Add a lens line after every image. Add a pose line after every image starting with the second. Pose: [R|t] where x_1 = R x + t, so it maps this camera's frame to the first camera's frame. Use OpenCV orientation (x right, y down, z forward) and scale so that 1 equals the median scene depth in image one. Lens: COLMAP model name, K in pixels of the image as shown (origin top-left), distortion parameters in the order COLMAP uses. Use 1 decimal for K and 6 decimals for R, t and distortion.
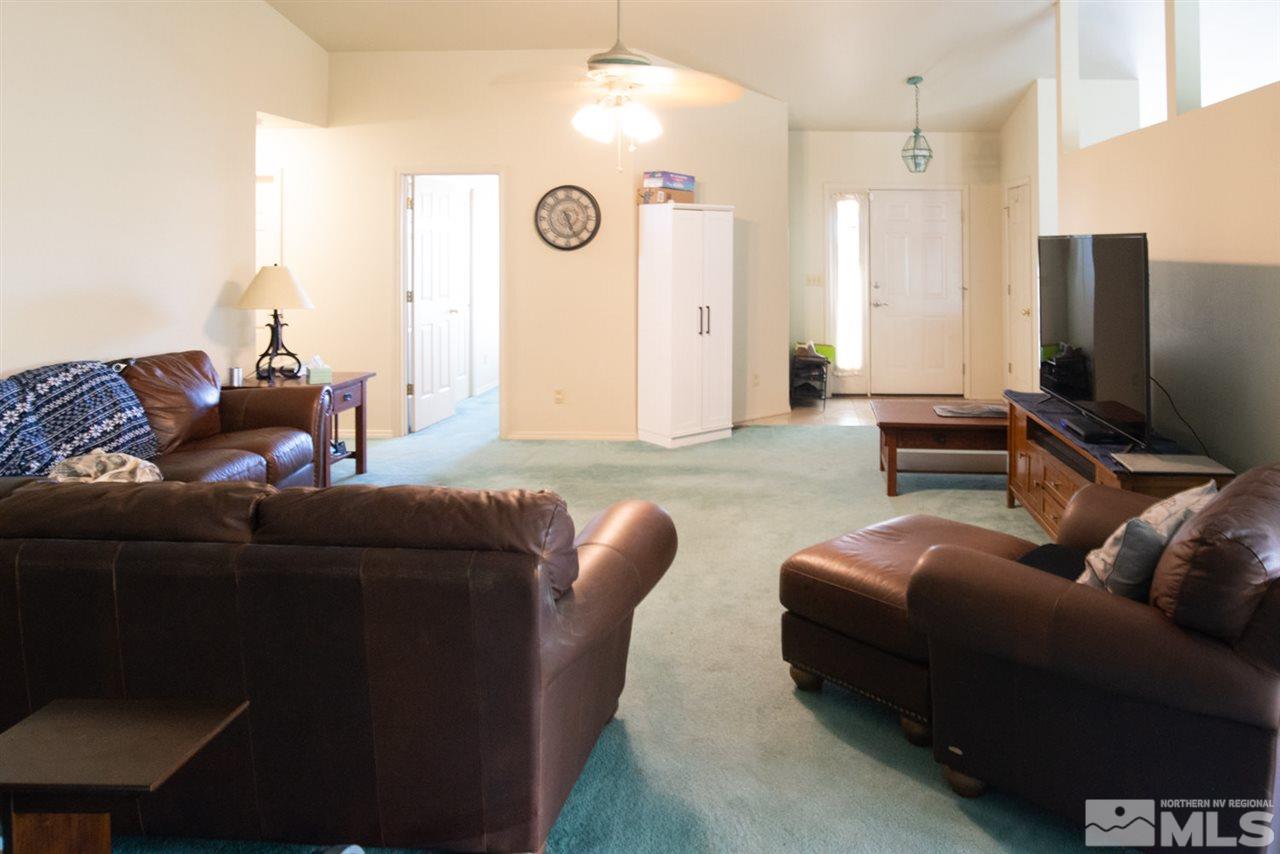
lens RADIAL K [[887.0, 0, 640.0], [0, 887.0, 235.3], [0, 0, 1]] dist [-0.024663, 0.002683]
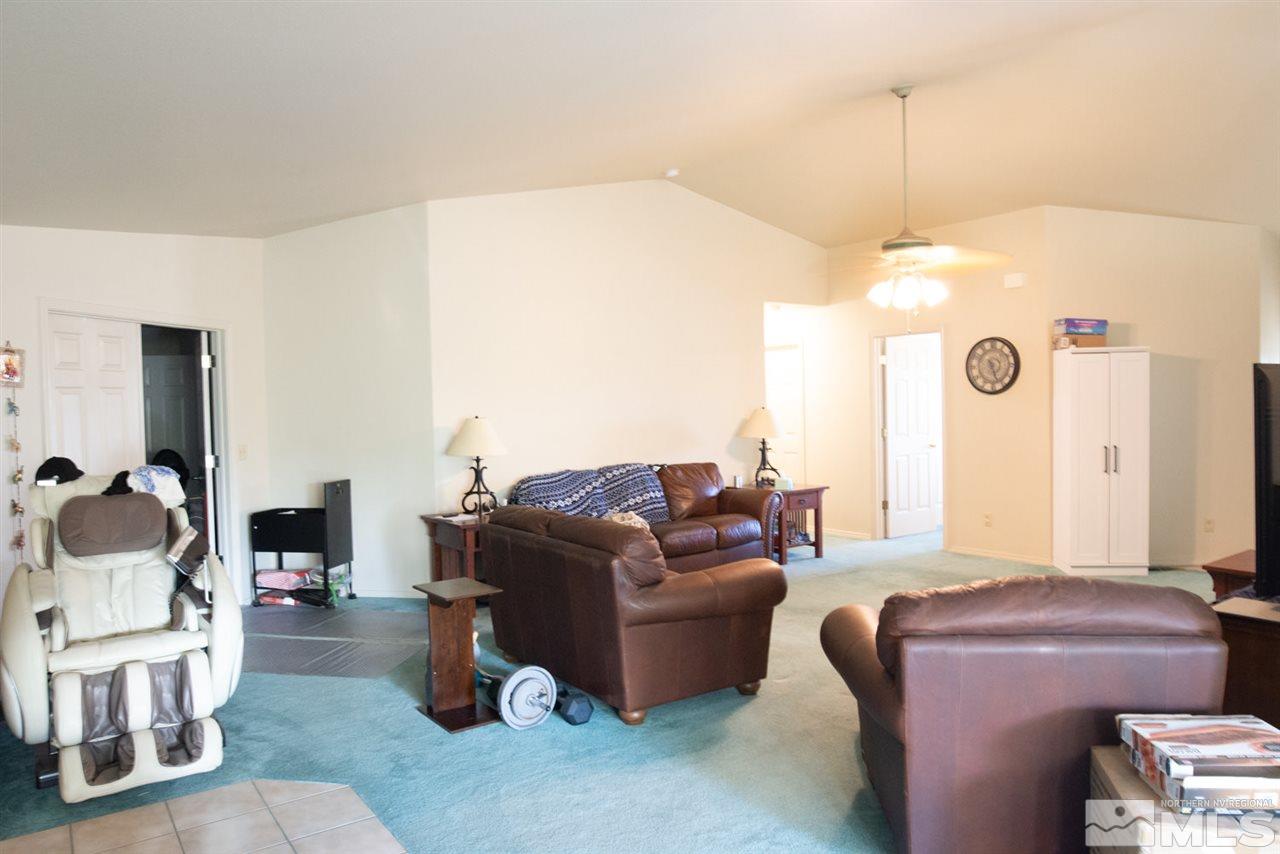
lens RADIAL K [[852.1, 0, 640.0], [0, 852.1, 427.0], [0, 0, 1]] dist [-0.053587, 0.003405]
pose [[0.618798, 0.009656, -0.785491, 0.572671], [0.030647, 0.998866, 0.036422, 0.006660], [0.784952, -0.046611, 0.617801, -0.038790]]
